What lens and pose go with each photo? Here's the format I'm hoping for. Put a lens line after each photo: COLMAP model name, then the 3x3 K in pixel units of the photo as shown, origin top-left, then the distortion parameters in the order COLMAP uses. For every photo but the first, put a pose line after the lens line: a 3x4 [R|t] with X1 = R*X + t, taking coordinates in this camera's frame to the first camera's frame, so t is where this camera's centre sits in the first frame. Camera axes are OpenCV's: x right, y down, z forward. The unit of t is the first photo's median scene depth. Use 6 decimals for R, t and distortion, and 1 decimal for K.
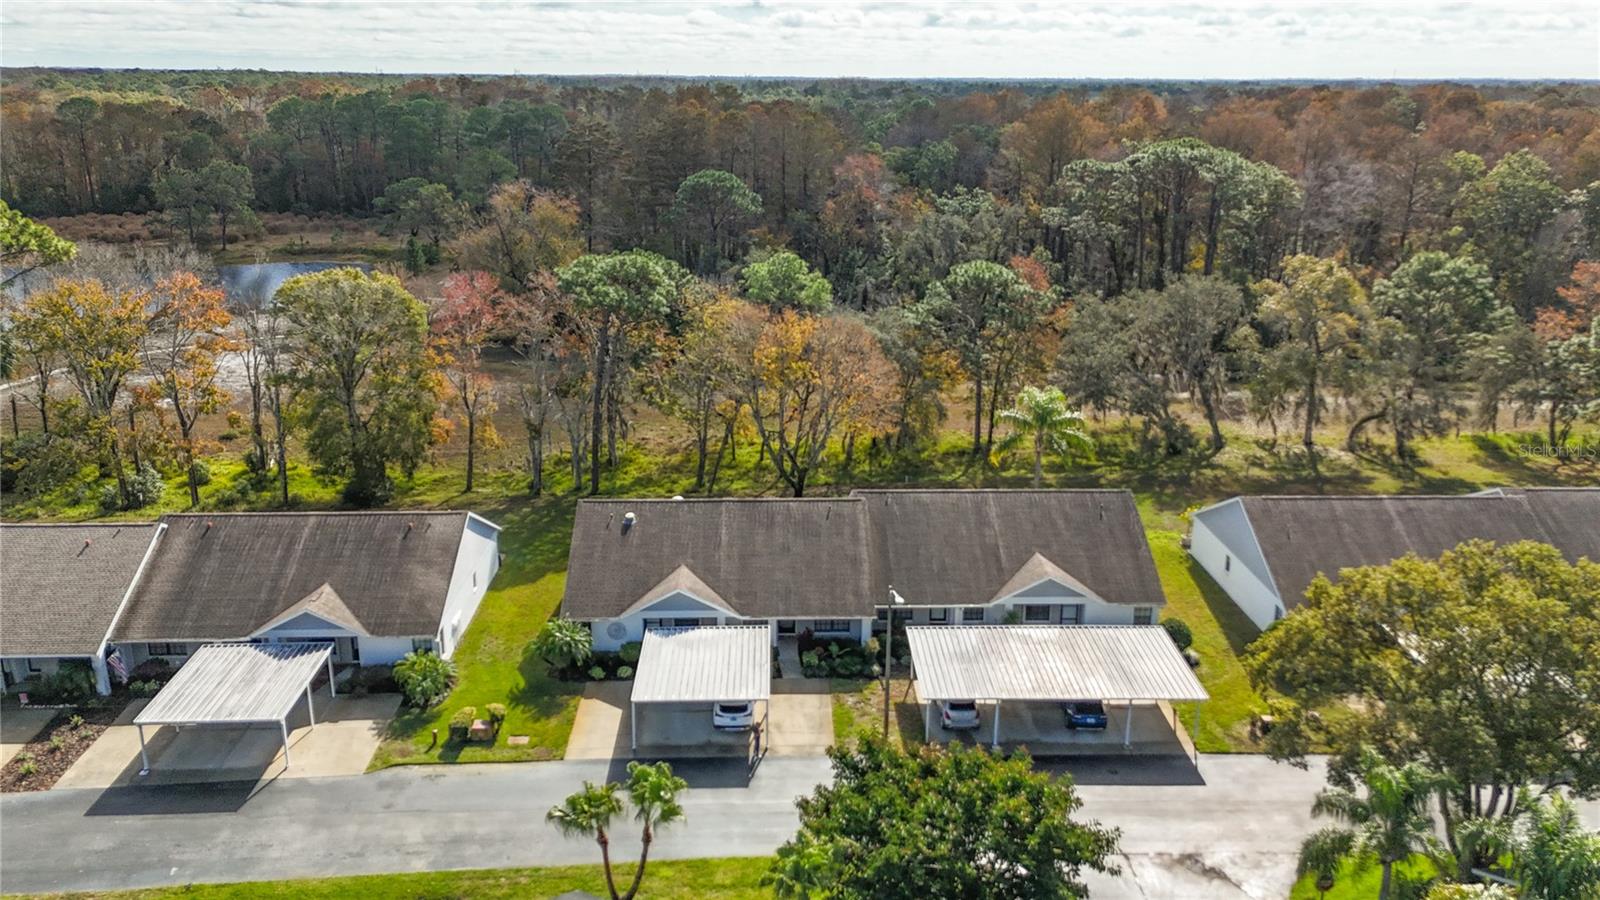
lens RADIAL K [[1212.6, 0, 800.0], [0, 1212.6, 450.0], [0, 0, 1]] dist [0.098541, -0.139918]
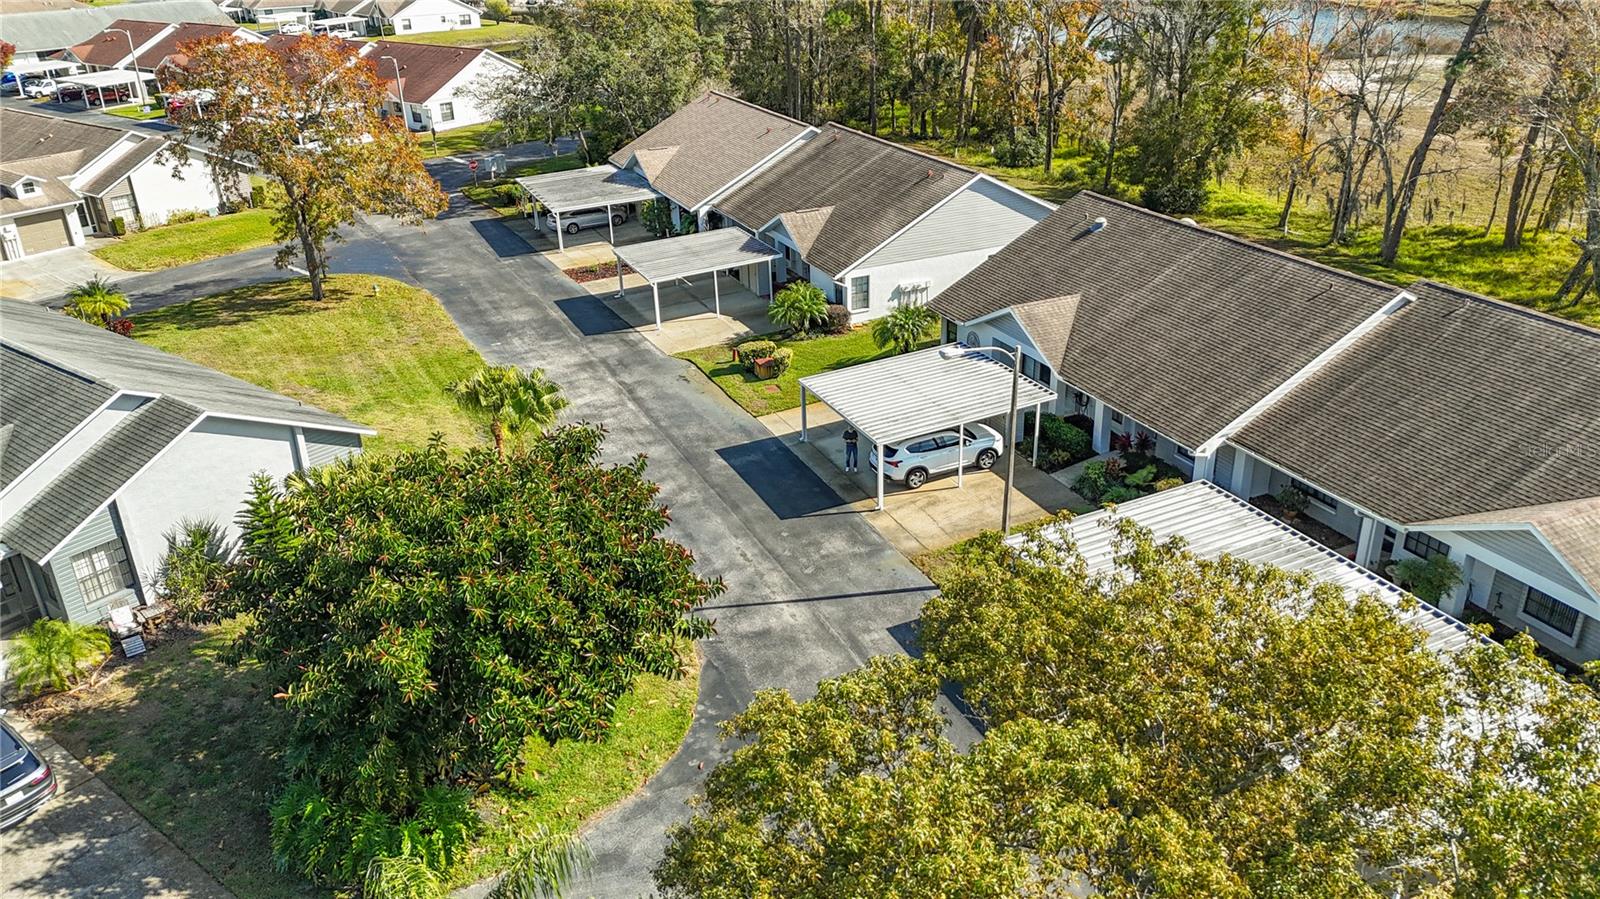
lens RADIAL K [[1193.9, 0, 805.7], [0, 1193.9, 454.3], [0, 0, 1]] dist [0.083997, -0.099199]
pose [[0.389407, 0.380362, -0.838861, 0.340739], [-0.248313, 0.920382, 0.302057, 0.007067], [0.886963, 0.090677, 0.452852, 0.404544]]
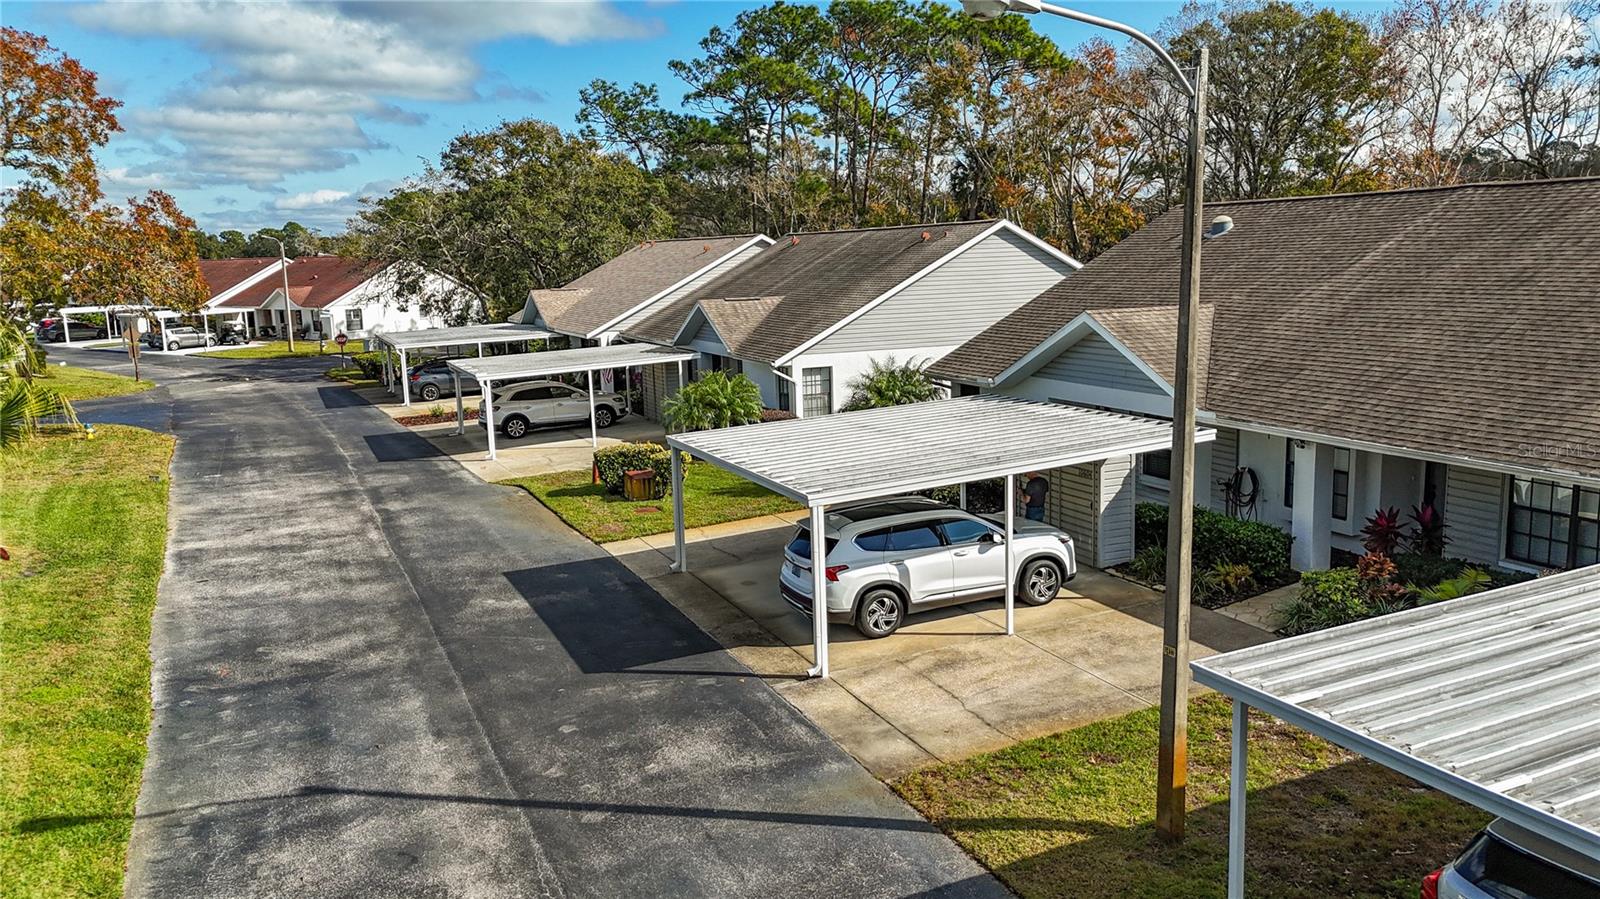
lens RADIAL K [[1193.9, 0, 805.7], [0, 1193.9, 454.3], [0, 0, 1]] dist [0.083997, -0.099199]
pose [[0.385680, 0.144930, -0.911178, 0.143433], [-0.245942, 0.968001, 0.049867, 0.114124], [0.889249, 0.204864, 0.408983, 0.551451]]
